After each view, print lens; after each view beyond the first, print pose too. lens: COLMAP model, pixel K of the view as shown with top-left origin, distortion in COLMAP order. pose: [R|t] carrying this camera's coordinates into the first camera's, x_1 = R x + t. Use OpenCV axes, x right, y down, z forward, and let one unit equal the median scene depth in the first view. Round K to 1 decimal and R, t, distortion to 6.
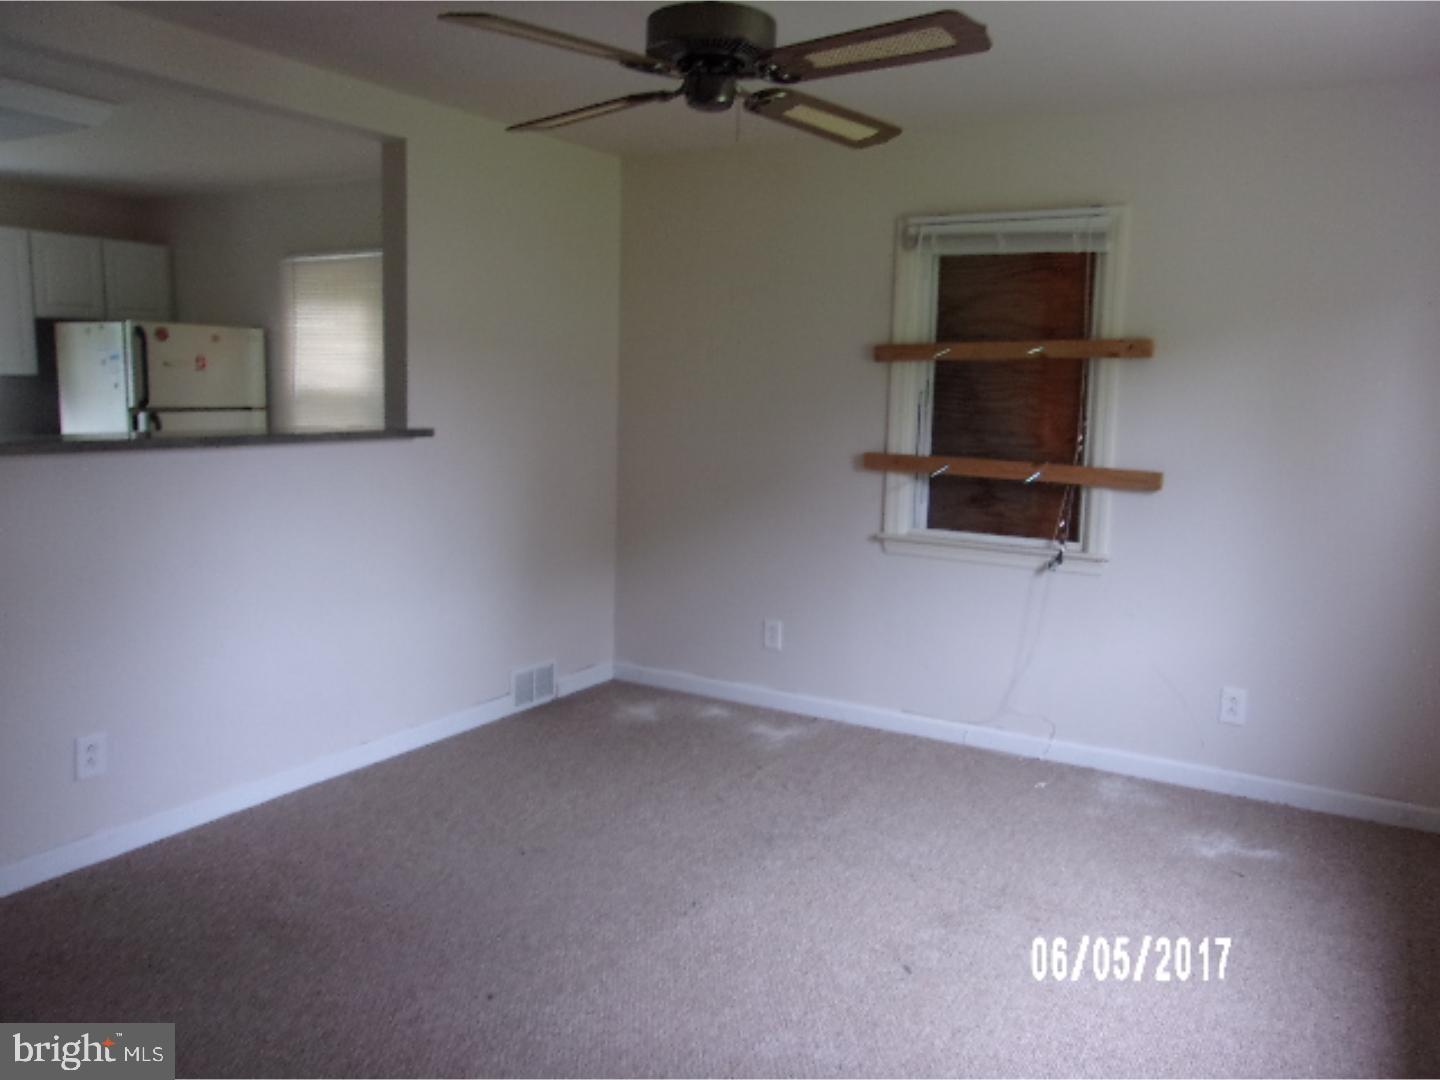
lens RADIAL K [[1150.3, 0, 720.0], [0, 1150.3, 540.0], [0, 0, 1]] dist [-0.000487, 0.002205]
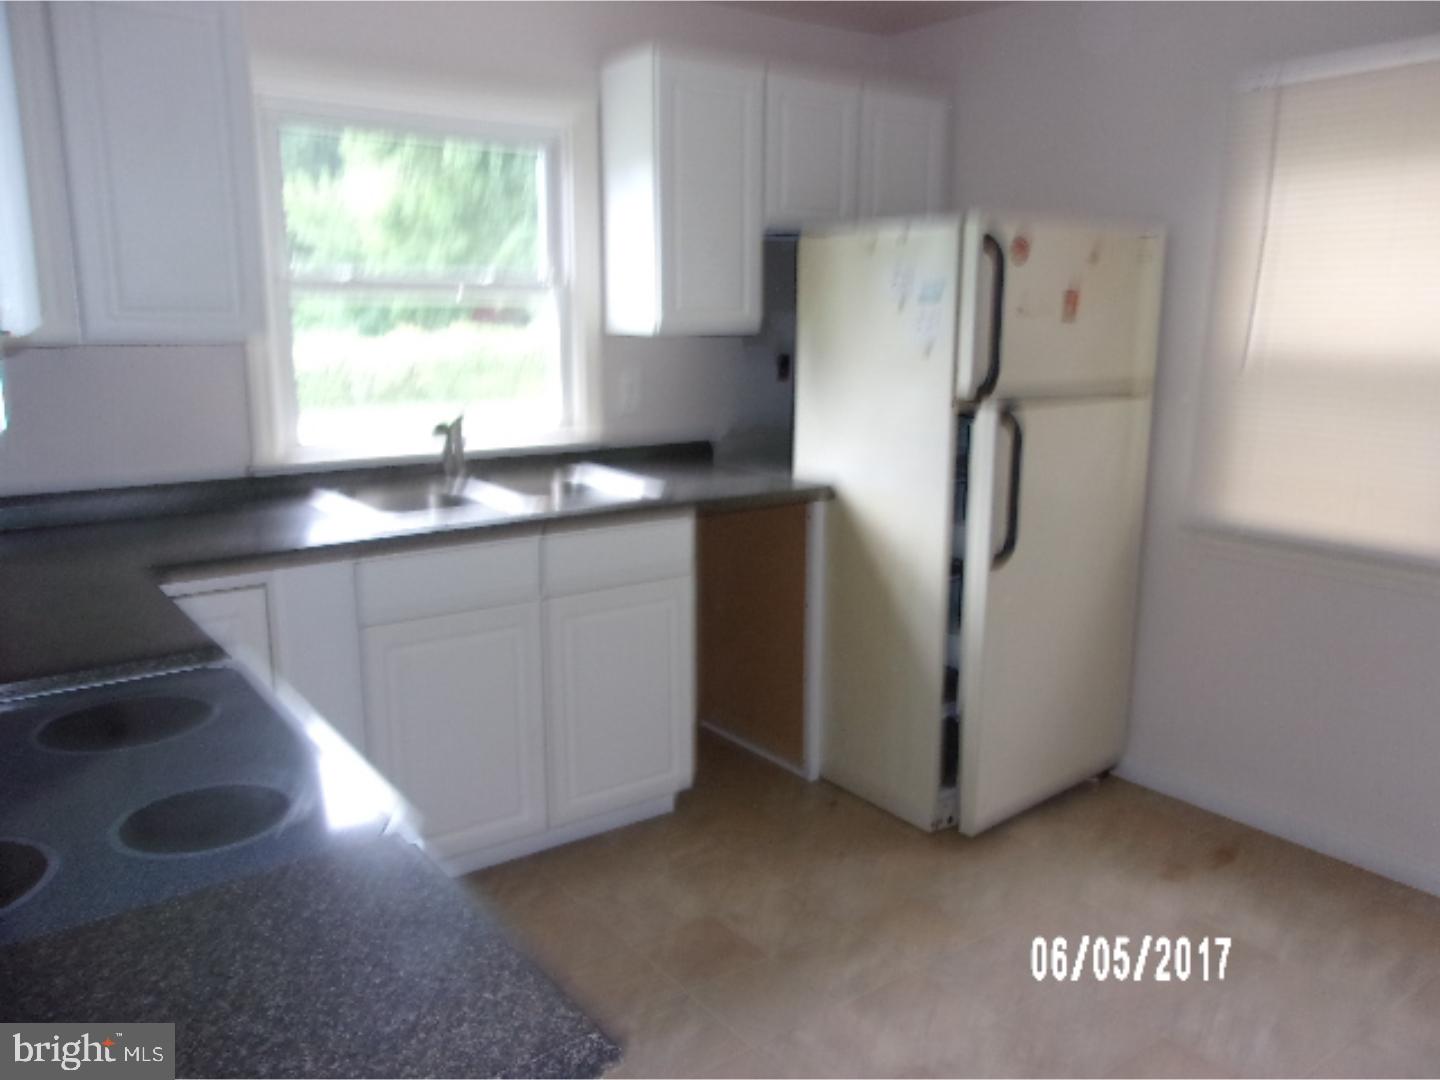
lens RADIAL K [[1150.3, 0, 720.0], [0, 1150.3, 540.0], [0, 0, 1]] dist [-0.000487, 0.002205]
pose [[0.913384, 0.064856, -0.401900, -0.384535], [-0.040080, 0.996758, 0.069762, -0.078885], [0.405122, -0.047612, 0.913022, 0.468073]]
